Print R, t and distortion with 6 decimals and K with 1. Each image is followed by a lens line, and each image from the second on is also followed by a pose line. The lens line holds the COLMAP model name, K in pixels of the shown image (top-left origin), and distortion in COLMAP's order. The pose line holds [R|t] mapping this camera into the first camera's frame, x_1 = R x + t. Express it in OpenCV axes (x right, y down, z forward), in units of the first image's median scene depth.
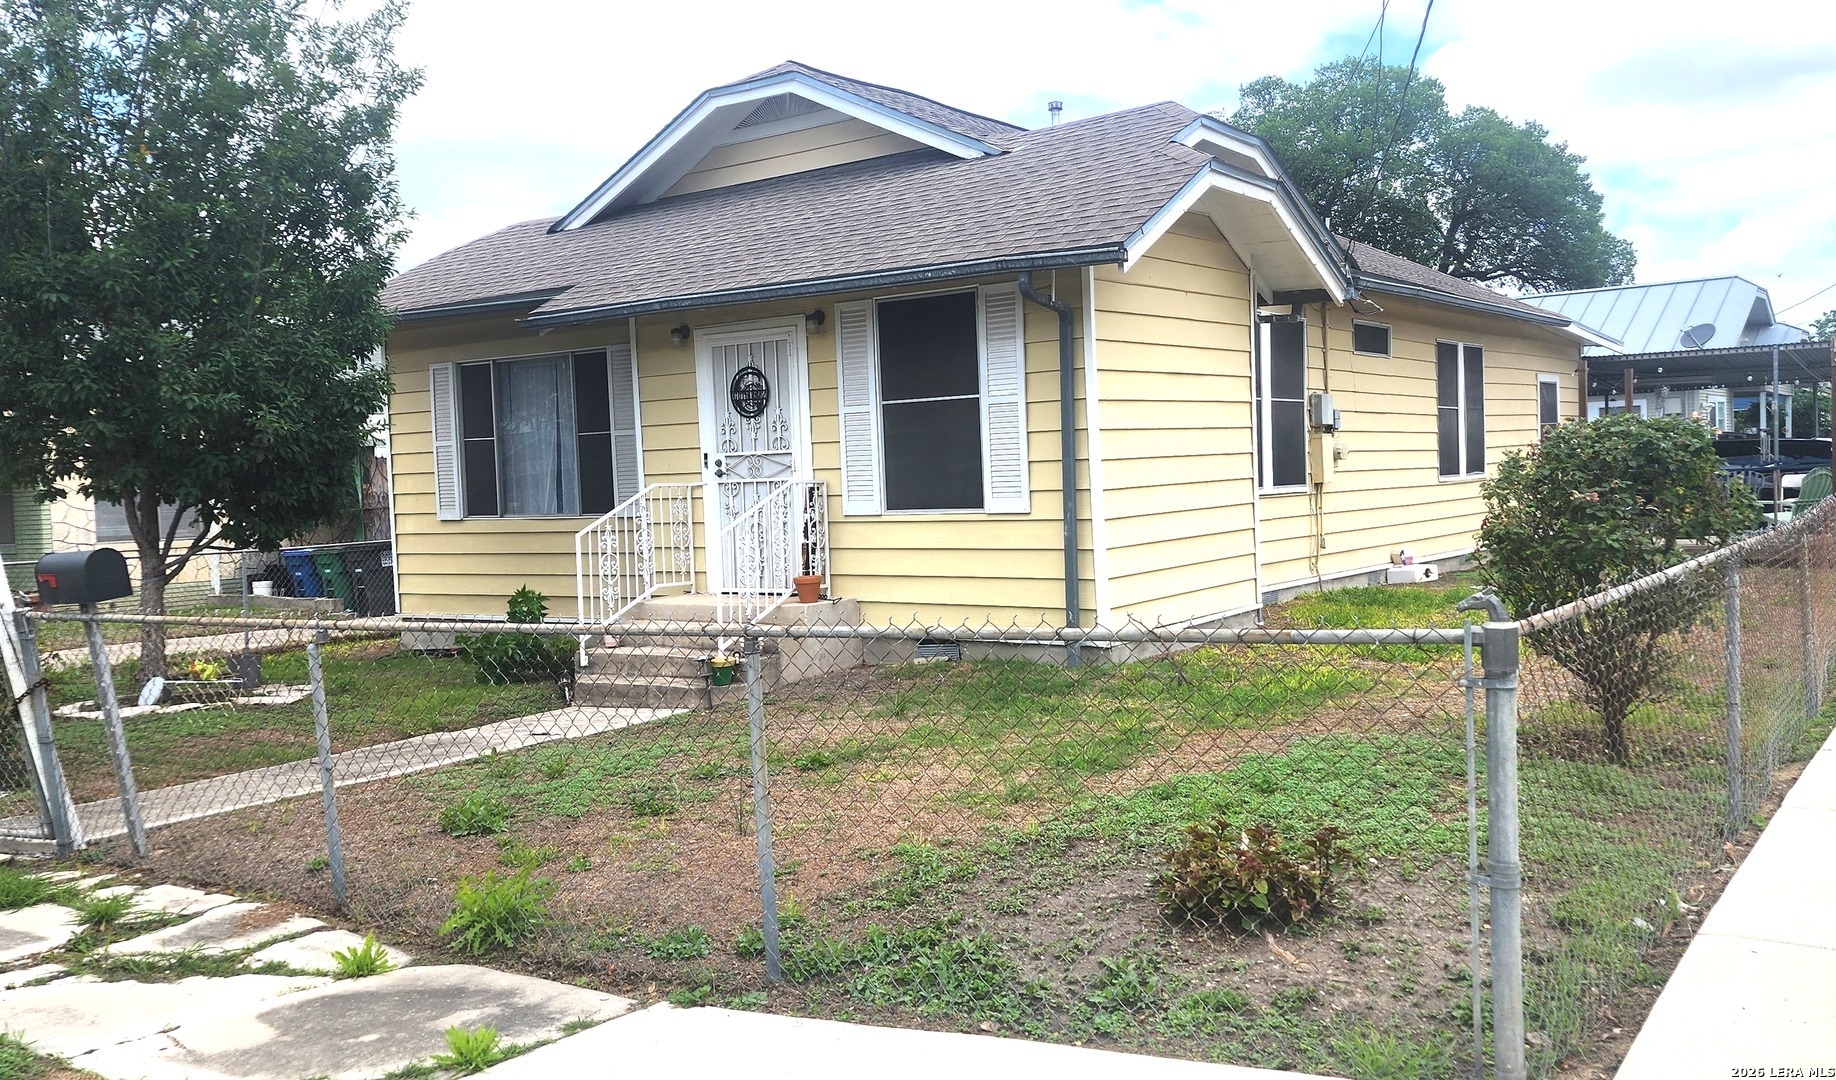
lens RADIAL K [[1613.4, 0, 918.0], [0, 1613.4, 540.0], [0, 0, 1]] dist [0.069683, -0.003977]
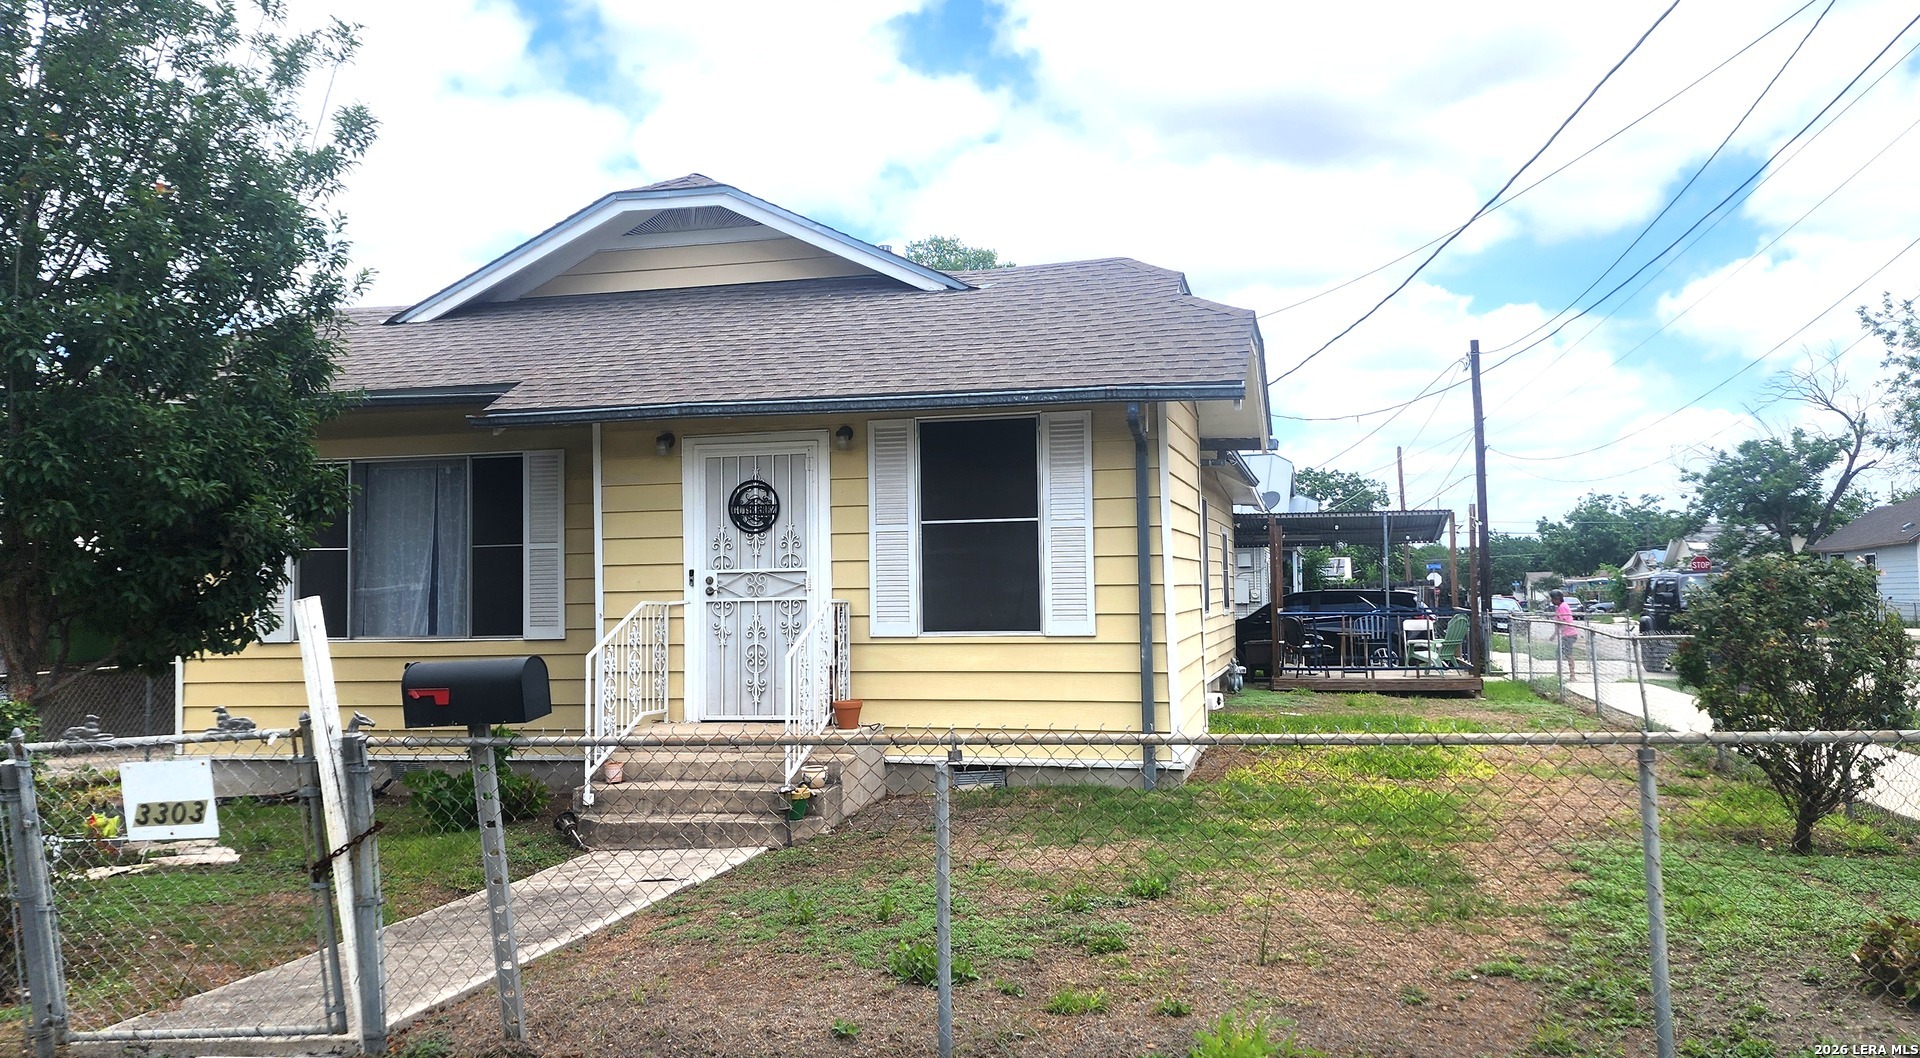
lens RADIAL K [[1566.5, 0, 956.1], [0, 1566.5, 498.5], [0, 0, 1]] dist [0.082316, -0.004299]
pose [[0.921286, 0.047126, 0.386020, -0.359813], [-0.002311, 0.993276, -0.115745, 0.010597], [-0.388879, 0.105742, 0.915200, 0.110314]]
